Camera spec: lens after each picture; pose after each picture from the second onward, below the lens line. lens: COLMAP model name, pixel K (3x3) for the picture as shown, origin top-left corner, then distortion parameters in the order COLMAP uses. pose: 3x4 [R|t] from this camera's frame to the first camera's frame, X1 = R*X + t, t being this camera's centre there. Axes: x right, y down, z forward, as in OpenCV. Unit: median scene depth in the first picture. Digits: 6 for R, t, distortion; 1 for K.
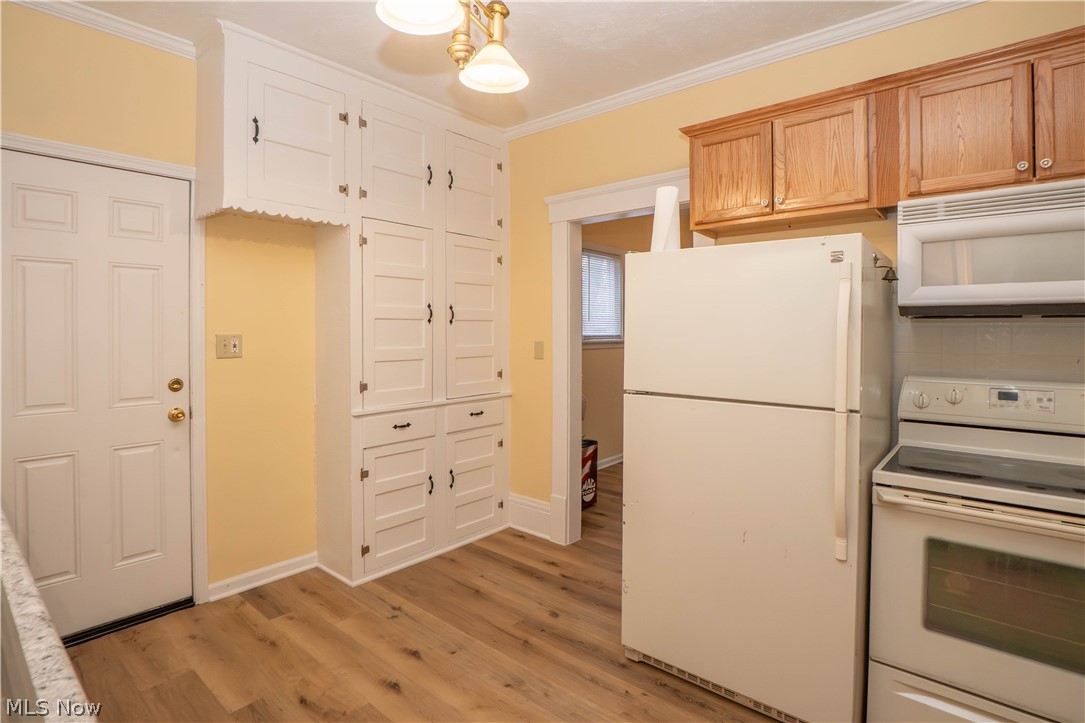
lens RADIAL K [[543.1, 0, 543.0], [0, 543.1, 341.7], [0, 0, 1]] dist [-0.030342, 0.004802]
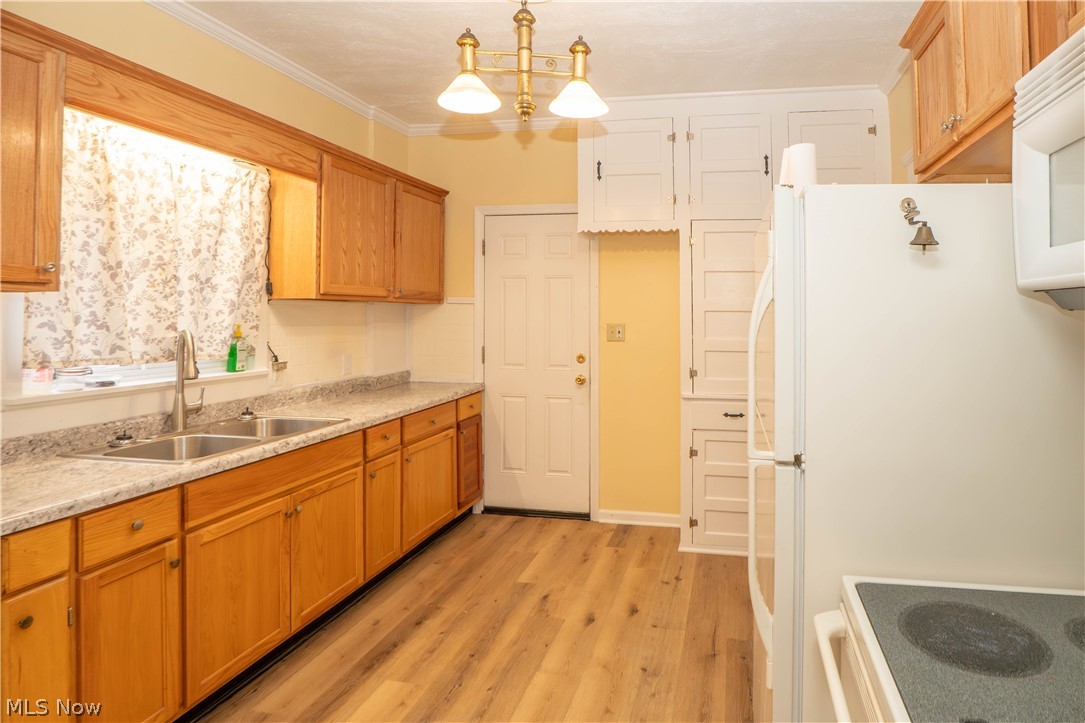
lens RADIAL K [[582.3, 0, 634.1], [0, 582.3, 312.9], [0, 0, 1]] dist [-0.032602, 0.006155]
pose [[0.522271, 0.001125, -0.852779, 0.695043], [-0.023909, 0.999625, -0.013324, -0.022499], [0.852444, 0.027347, 0.522103, 0.312143]]
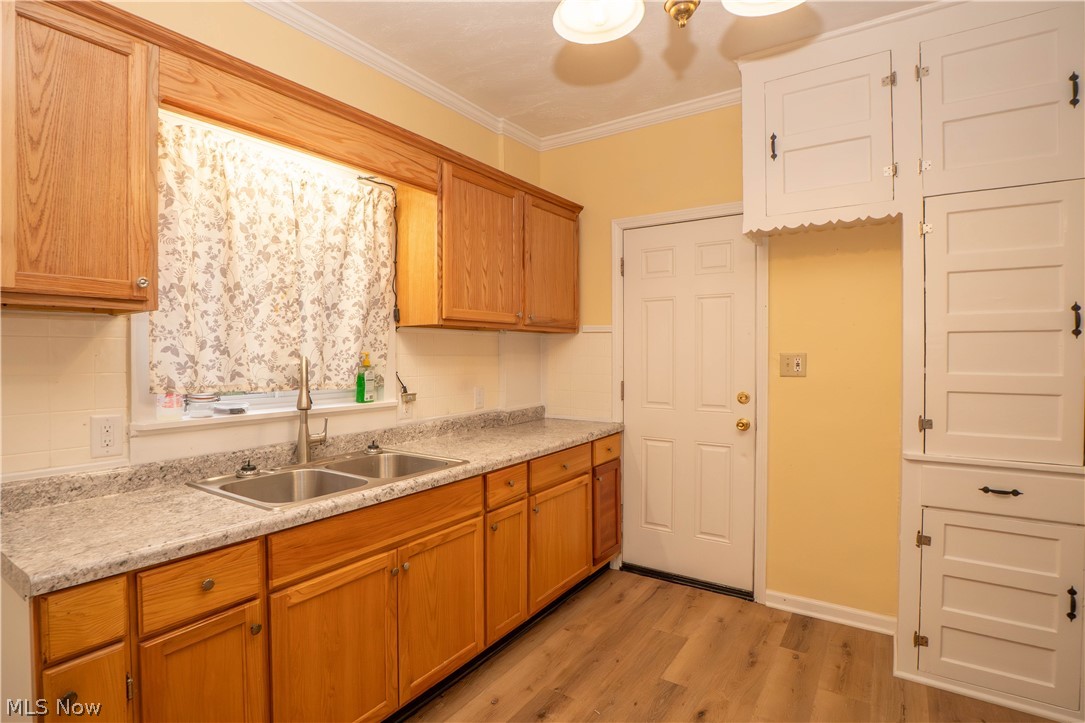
lens RADIAL K [[543.1, 0, 519.1], [0, 543.1, 366.2], [0, 0, 1]] dist [-0.030342, 0.004802]
pose [[0.105168, 0.024166, -0.994161, 0.388131], [-0.020276, 0.999549, 0.022152, -0.001079], [0.994248, 0.017828, 0.105610, 0.409003]]
